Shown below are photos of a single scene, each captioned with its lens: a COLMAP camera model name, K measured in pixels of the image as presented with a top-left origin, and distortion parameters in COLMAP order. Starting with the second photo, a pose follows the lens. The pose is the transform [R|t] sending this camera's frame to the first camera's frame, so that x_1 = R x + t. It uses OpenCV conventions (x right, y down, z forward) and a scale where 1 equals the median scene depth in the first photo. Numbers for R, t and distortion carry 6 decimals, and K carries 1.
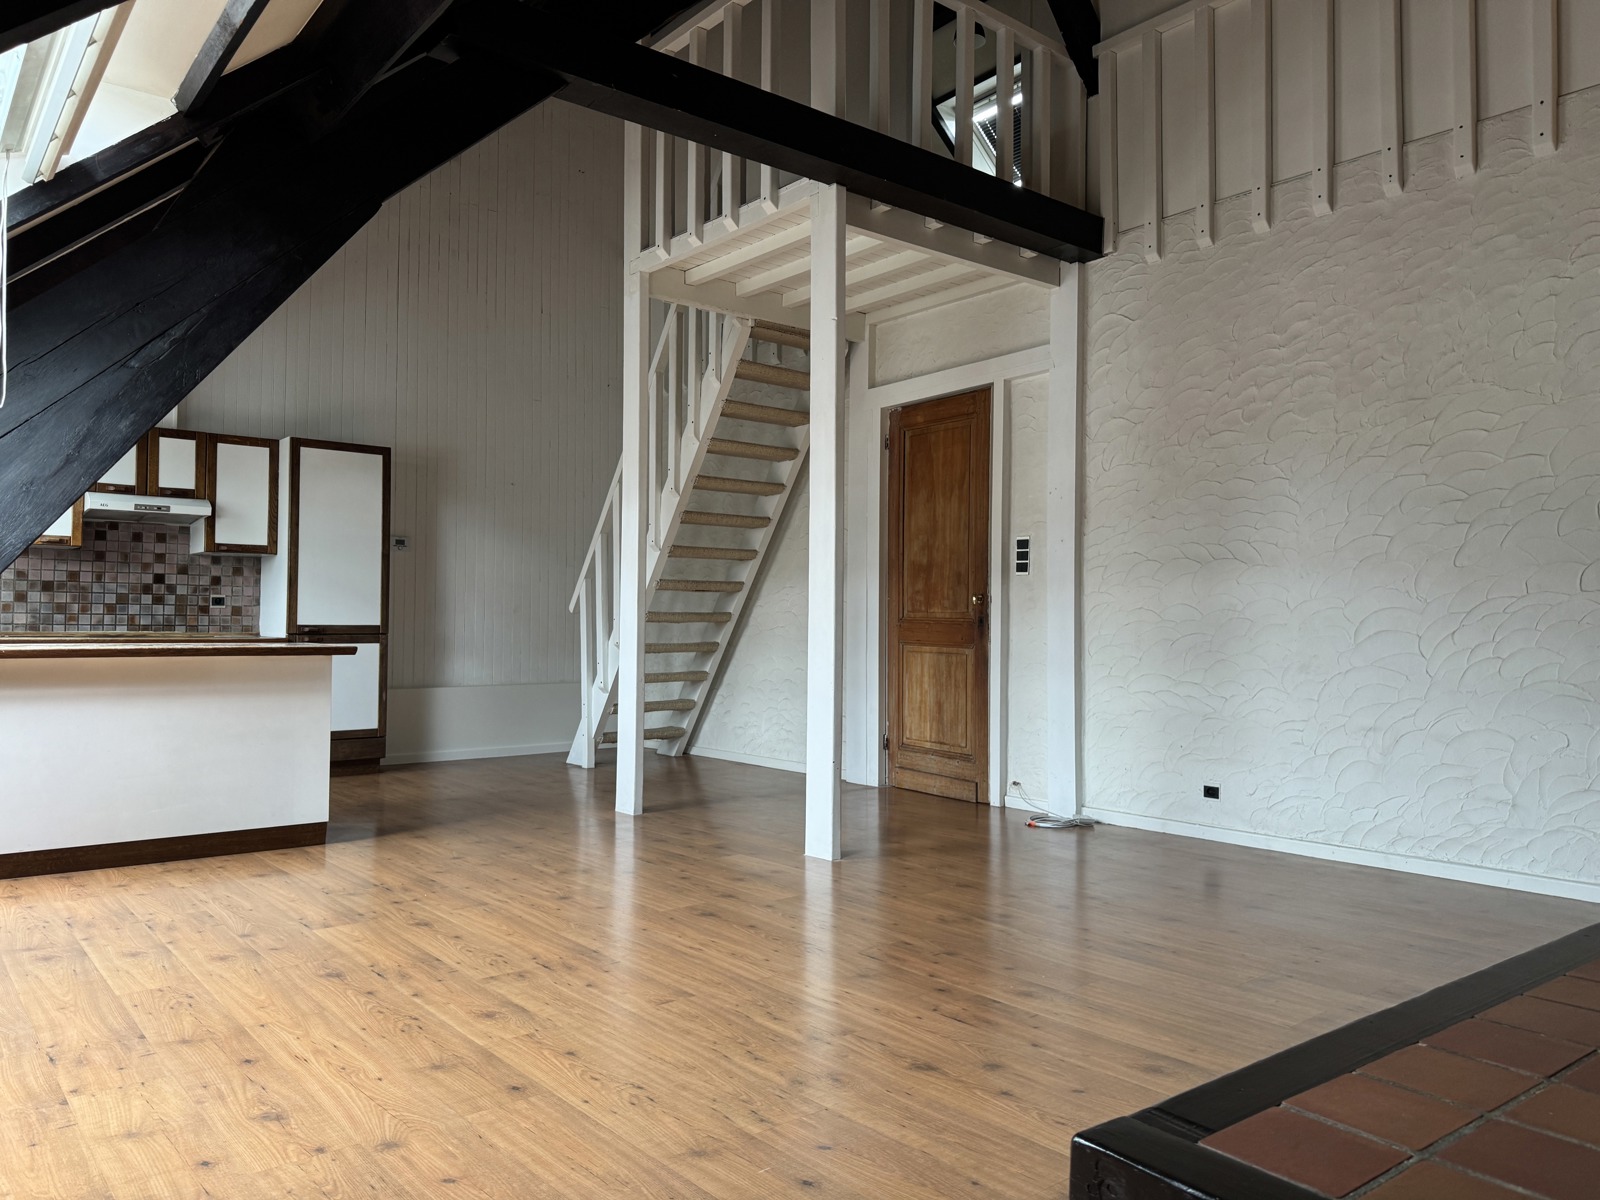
lens RADIAL K [[1145.1, 0, 800.4], [0, 1145.1, 606.7], [0, 0, 1]] dist [0.020783, -0.033503]
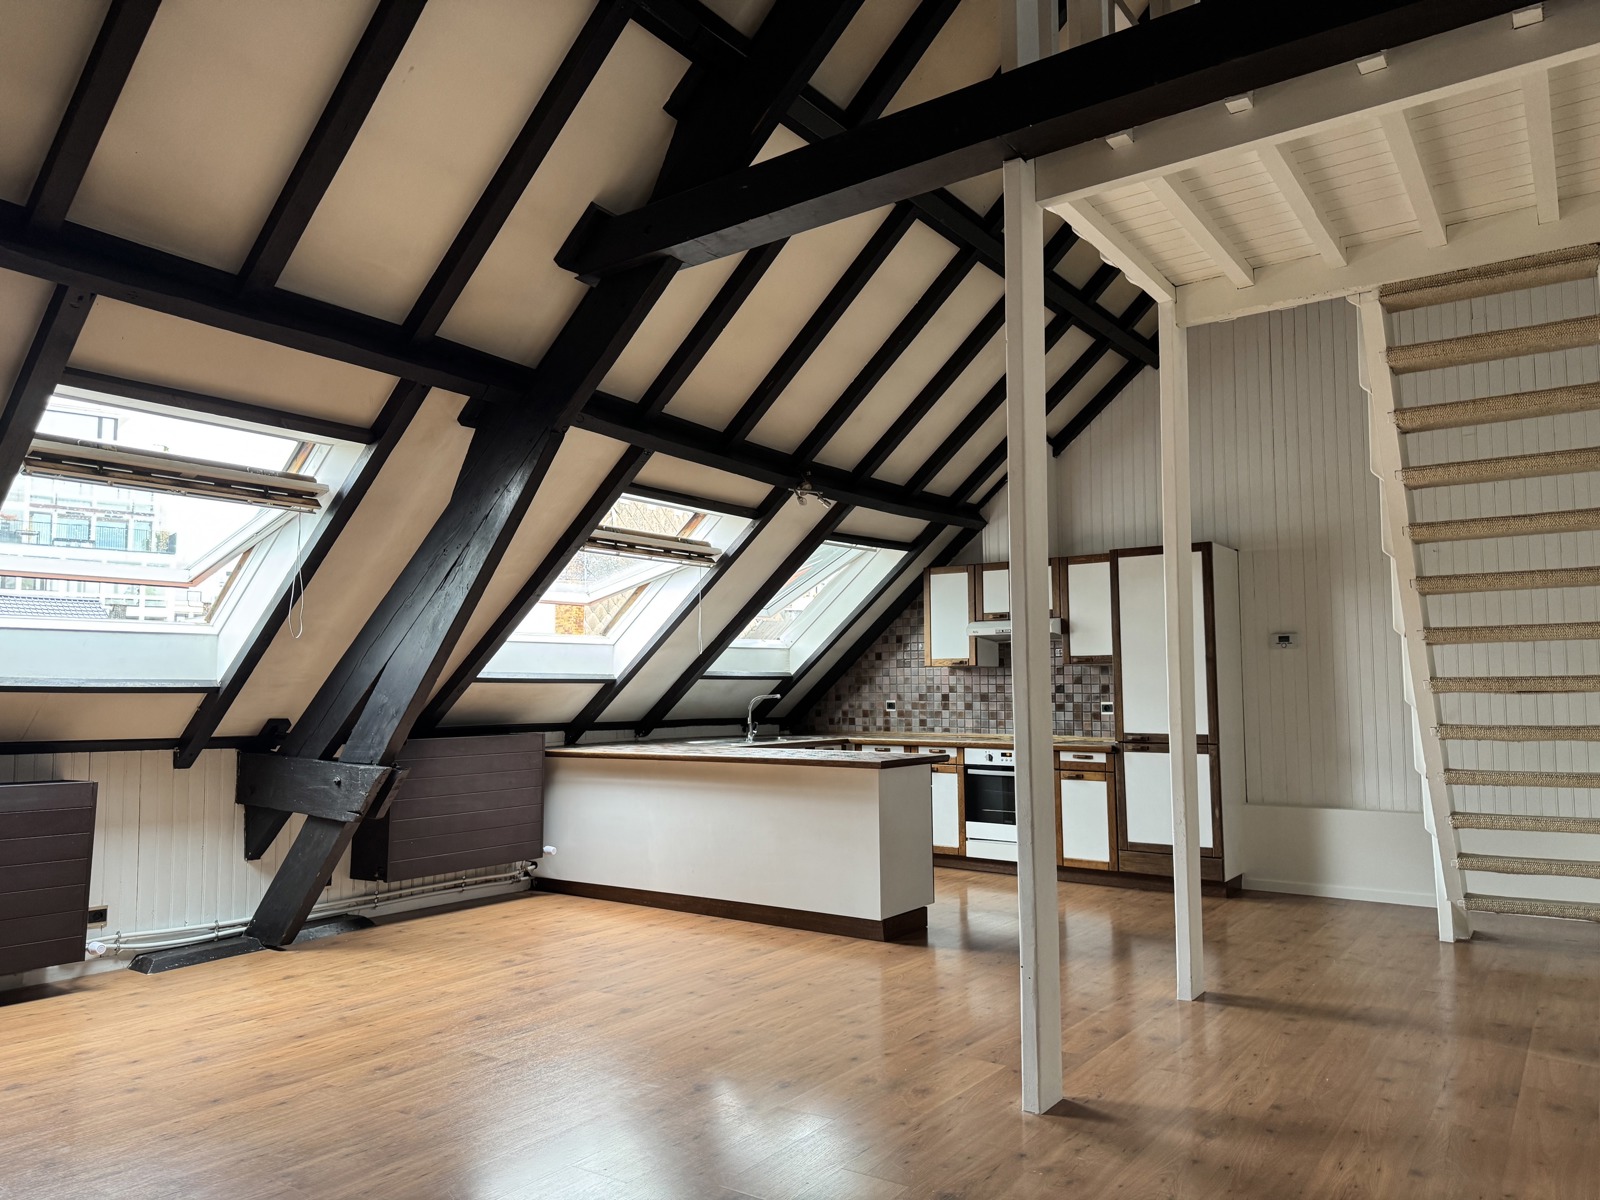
lens RADIAL K [[1145.1, 0, 787.5], [0, 1145.1, 605.0], [0, 0, 1]] dist [0.020783, -0.033503]
pose [[0.256235, -0.085370, -0.962837, 0.528698], [0.017572, 0.996339, -0.083665, -0.019086], [0.966455, 0.004519, 0.256797, 0.528151]]
